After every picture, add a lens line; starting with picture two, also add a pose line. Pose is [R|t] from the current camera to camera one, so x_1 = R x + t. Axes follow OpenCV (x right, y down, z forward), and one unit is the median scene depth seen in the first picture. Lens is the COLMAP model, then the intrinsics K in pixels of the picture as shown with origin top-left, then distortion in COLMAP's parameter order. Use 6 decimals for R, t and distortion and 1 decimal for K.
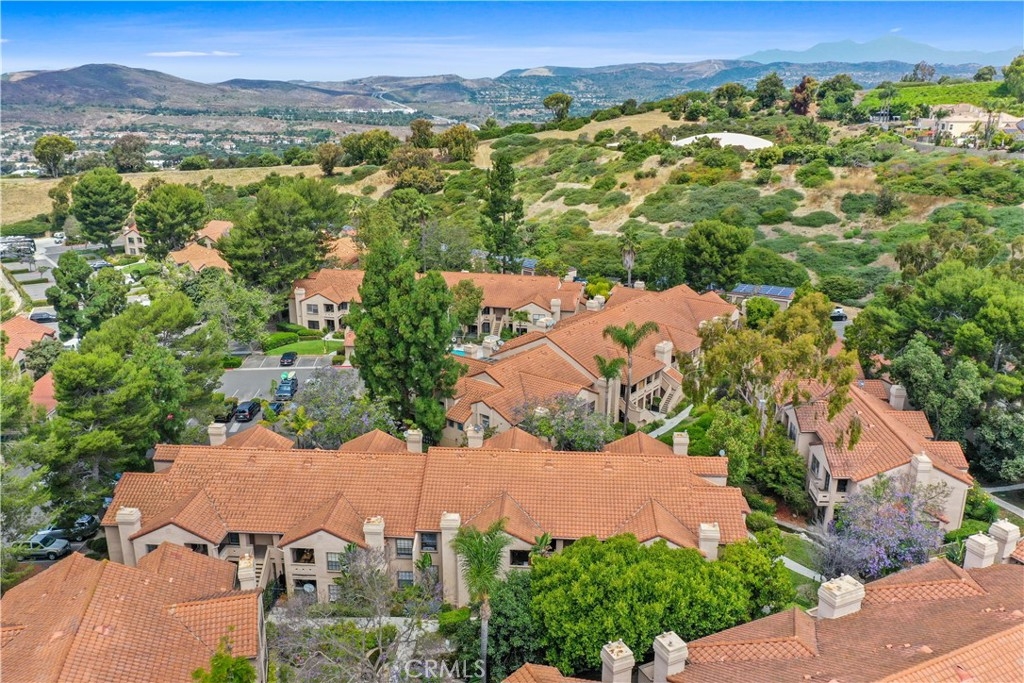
lens RADIAL K [[793.9, 0, 512.0], [0, 793.9, 341.5], [0, 0, 1]] dist [-0.090353, 0.083124]
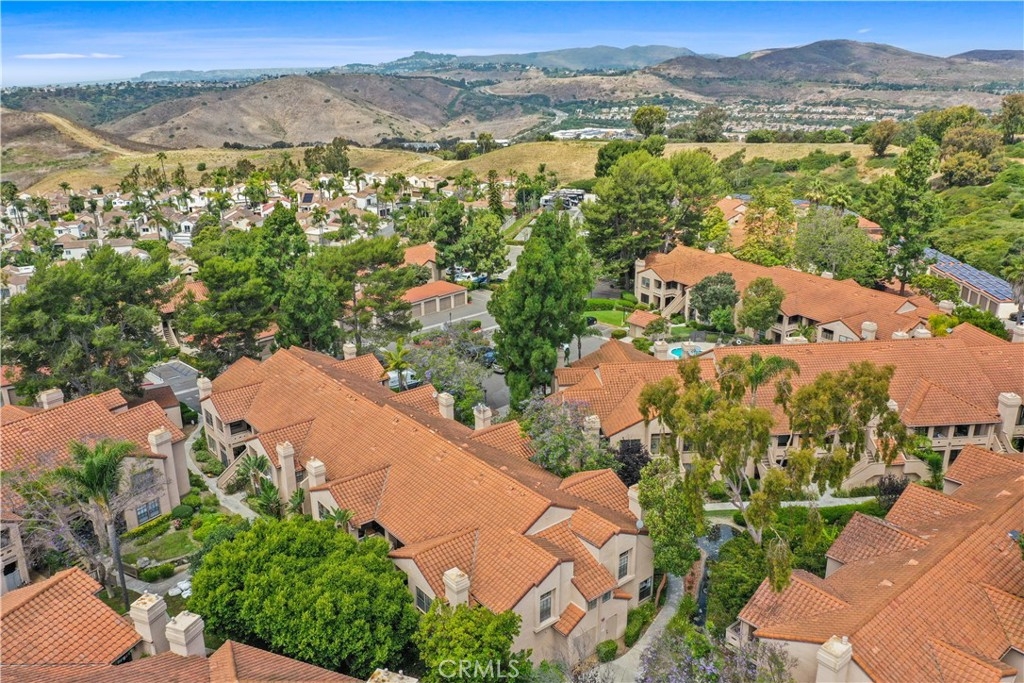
lens RADIAL K [[793.9, 0, 512.0], [0, 793.9, 341.5], [0, 0, 1]] dist [-0.090353, 0.083124]
pose [[0.611881, 0.223650, -0.758672, 0.097210], [-0.201950, 0.971573, 0.123536, -0.013554], [0.764734, 0.077625, 0.639653, 0.056270]]
